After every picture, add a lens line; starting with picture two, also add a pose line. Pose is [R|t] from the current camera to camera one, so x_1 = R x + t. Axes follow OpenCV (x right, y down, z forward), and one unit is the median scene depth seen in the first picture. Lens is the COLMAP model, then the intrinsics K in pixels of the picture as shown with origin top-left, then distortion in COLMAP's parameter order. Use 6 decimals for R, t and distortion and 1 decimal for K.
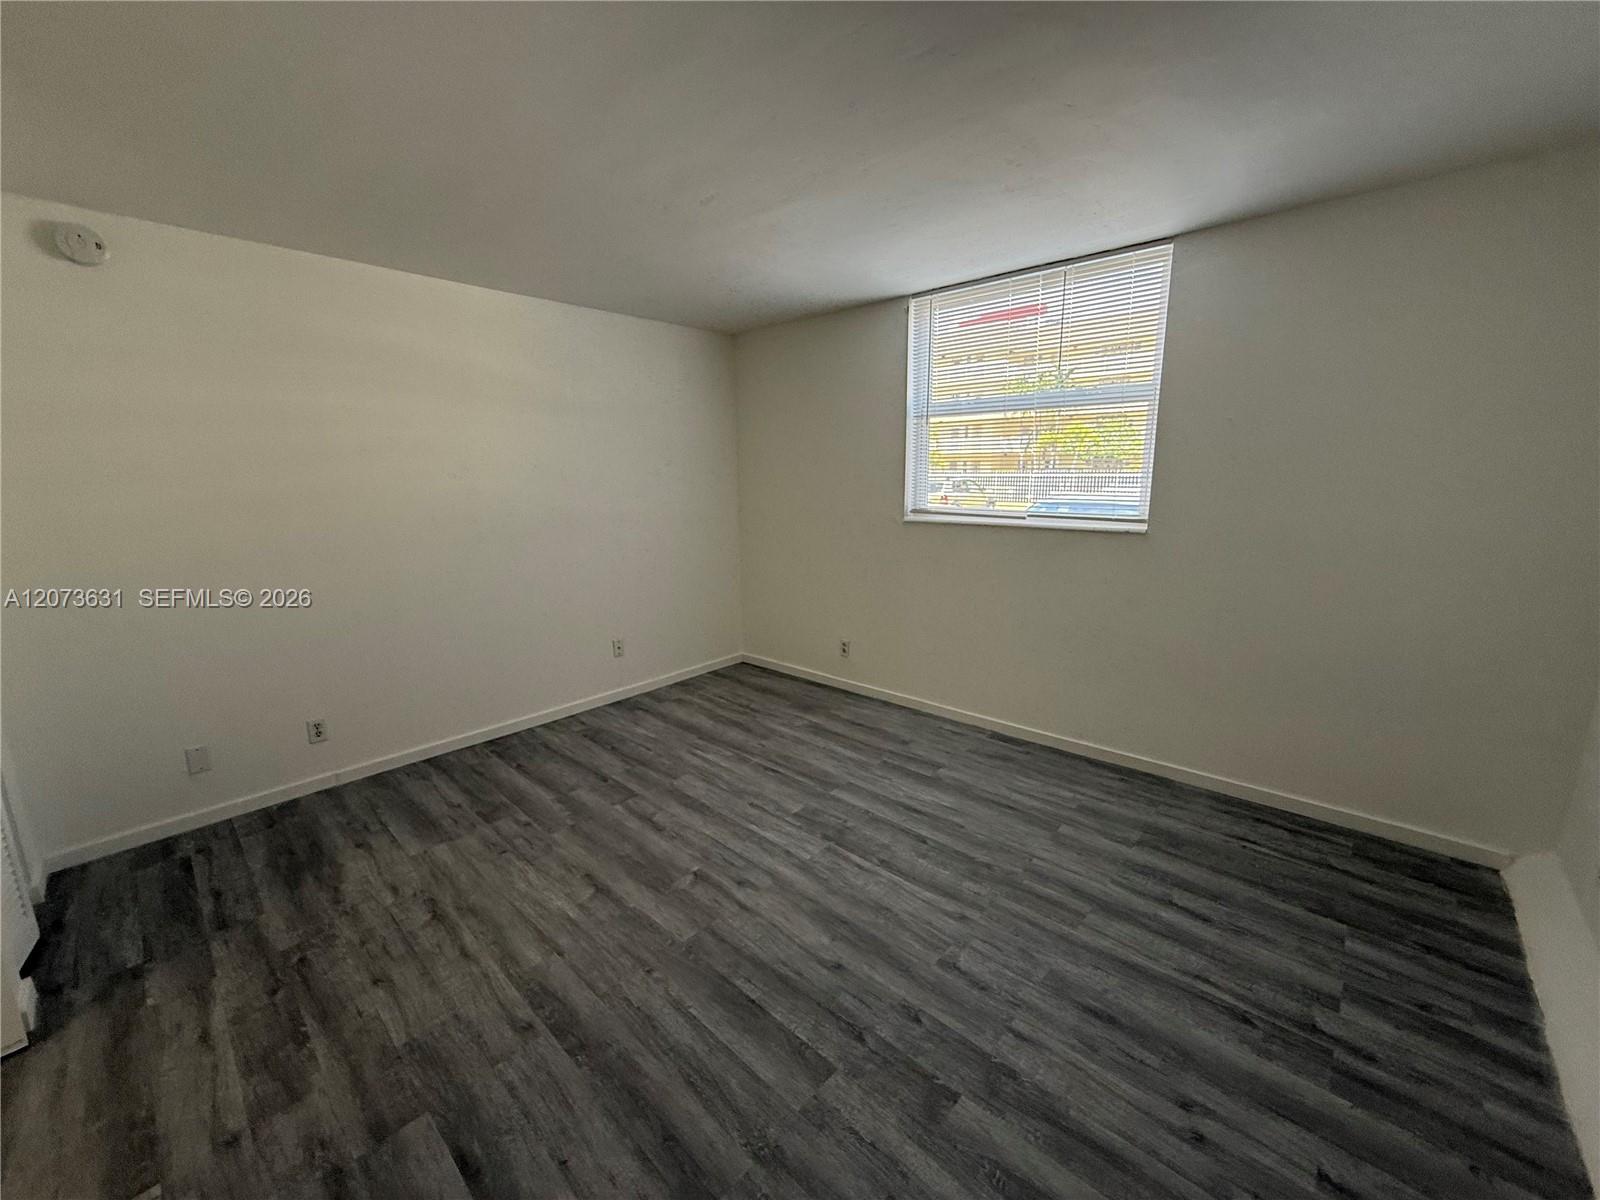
lens RADIAL K [[639.1, 0, 797.1], [0, 639.1, 599.7], [0, 0, 1]] dist [-0.001647, 0.000465]
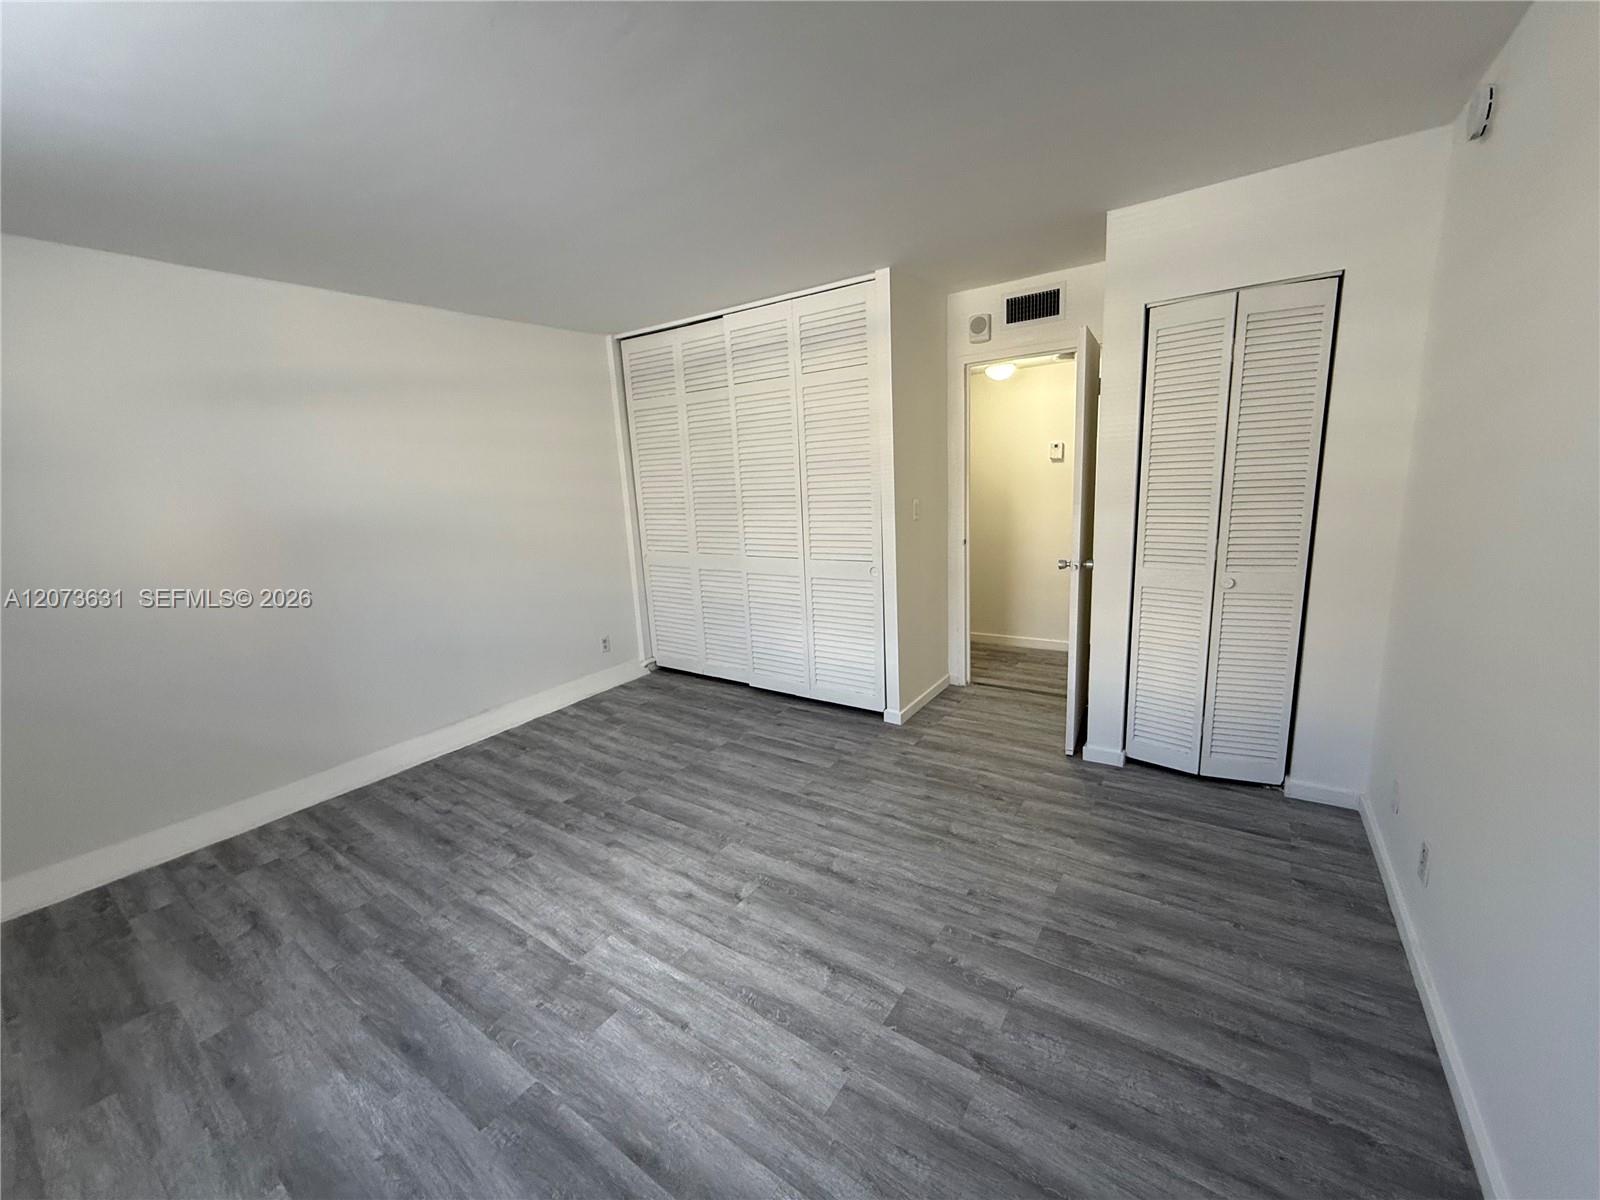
lens RADIAL K [[639.1, 0, 797.1], [0, 639.1, 599.7], [0, 0, 1]] dist [-0.001647, 0.000465]
pose [[-0.987524, 0.093220, -0.126913, -0.172908], [0.037183, 0.921198, 0.387314, -0.346507], [0.153017, 0.377763, -0.913171, 1.776654]]
